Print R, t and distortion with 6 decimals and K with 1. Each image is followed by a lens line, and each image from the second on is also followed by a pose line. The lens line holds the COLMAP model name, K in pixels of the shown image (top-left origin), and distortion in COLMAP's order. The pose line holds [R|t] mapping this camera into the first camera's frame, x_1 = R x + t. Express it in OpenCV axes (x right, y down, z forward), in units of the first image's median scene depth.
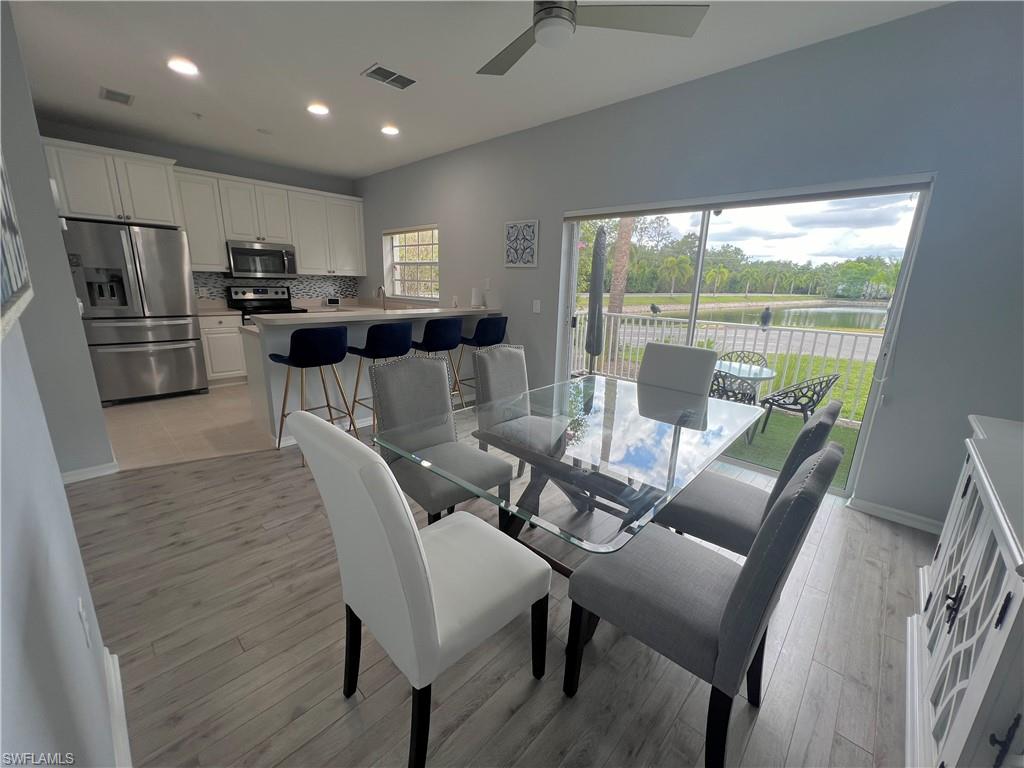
lens RADIAL K [[408.7, 0, 513.5], [0, 408.7, 381.6], [0, 0, 1]] dist [0.001515, 0.000319]
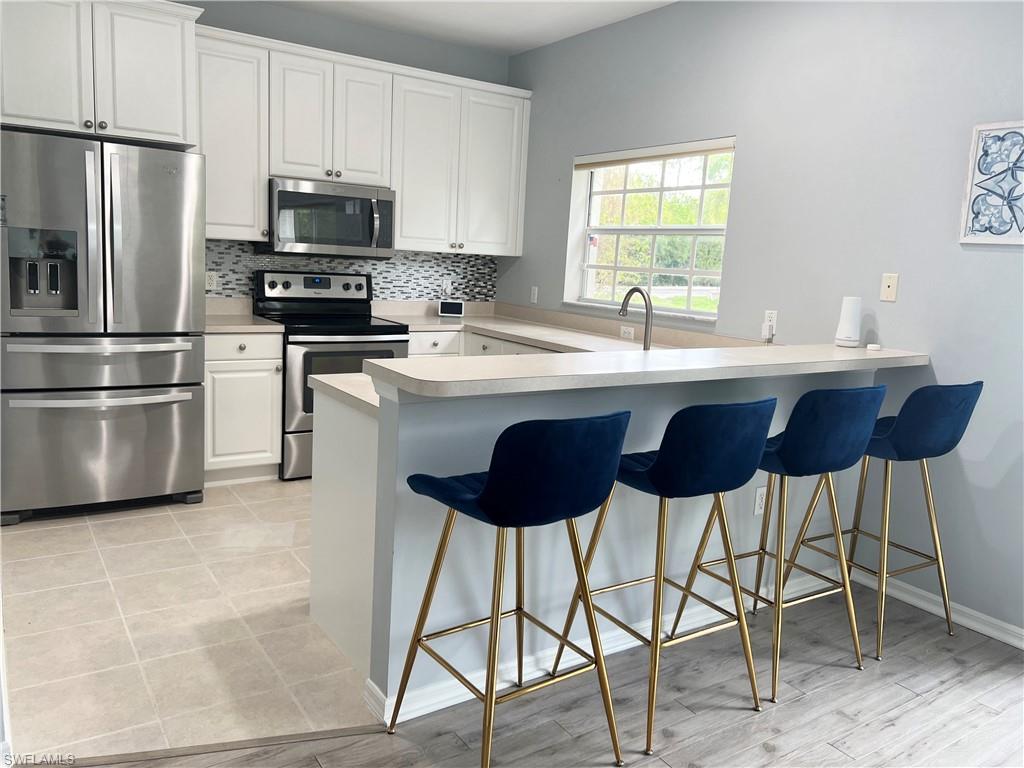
lens RADIAL K [[769.7, 0, 508.4], [0, 769.7, 371.0], [0, 0, 1]] dist [0.089014, -0.118367]
pose [[0.973142, 0.057635, -0.222874, -0.223491], [-0.080134, 0.992412, -0.093258, -0.060493], [0.215808, 0.108613, 0.970376, 0.213476]]
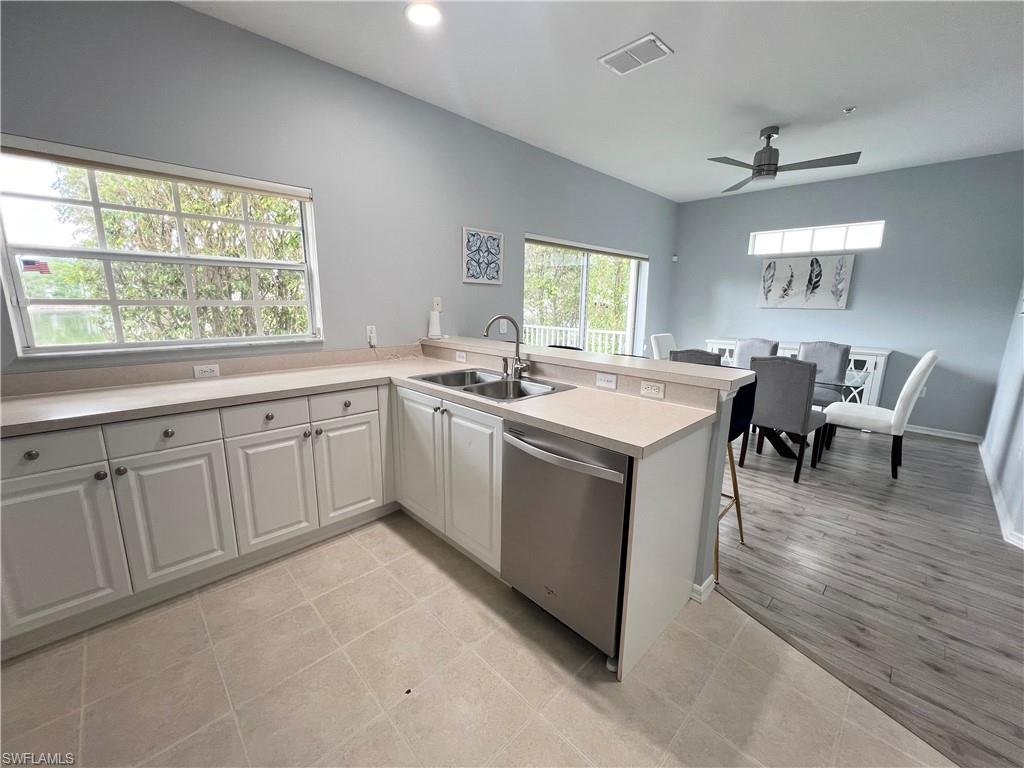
lens RADIAL K [[408.7, 0, 513.5], [0, 408.7, 381.6], [0, 0, 1]] dist [0.001515, 0.000319]
pose [[0.043203, -0.222698, 0.973930, -0.736270], [0.228743, 0.951150, 0.207342, -0.211390], [-0.972528, 0.213822, 0.092033, 0.771572]]
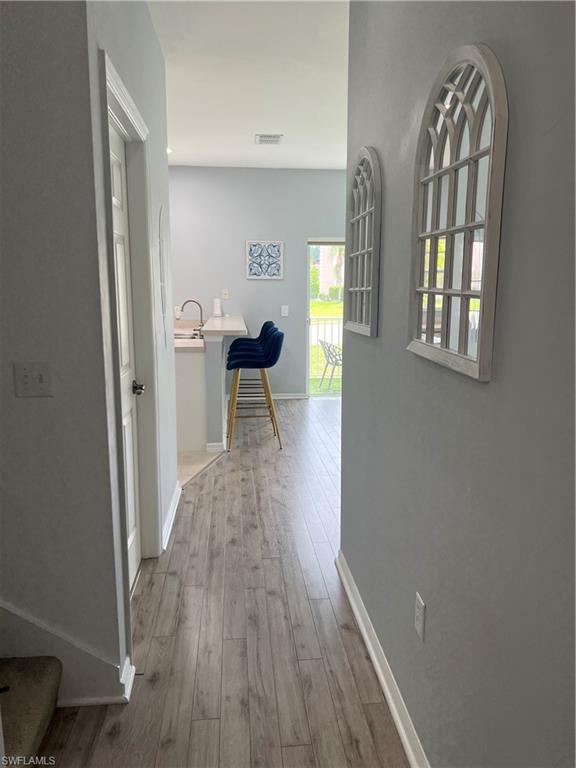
lens RADIAL K [[577.3, 0, 288.0], [0, 577.3, 384.0], [0, 0, 1]] dist [0.089014, -0.118367]
pose [[0.661233, -0.154589, 0.734080, -1.035875], [0.197352, 0.979916, 0.028592, -0.015359], [-0.723756, 0.125966, 0.678461, -0.122507]]
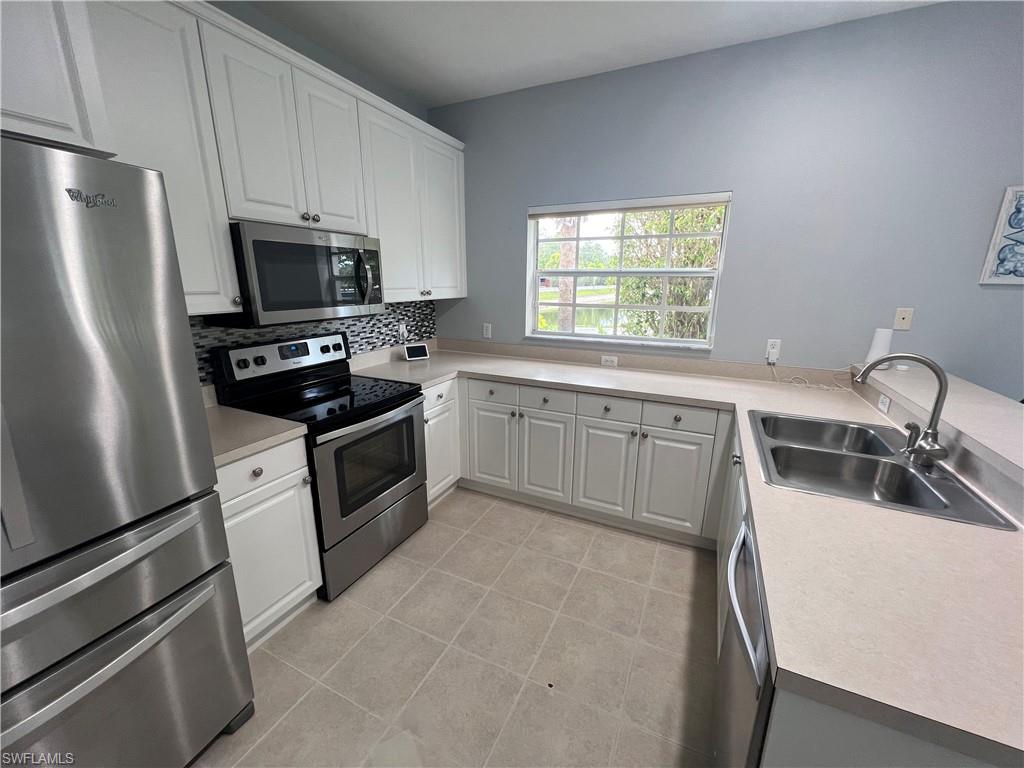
lens RADIAL K [[408.7, 0, 513.5], [0, 408.7, 381.6], [0, 0, 1]] dist [0.001515, 0.000319]
pose [[0.951185, -0.096961, 0.292995, -0.604232], [0.093989, 0.995278, 0.024241, -0.203497], [-0.293962, 0.004481, 0.955807, 0.624257]]
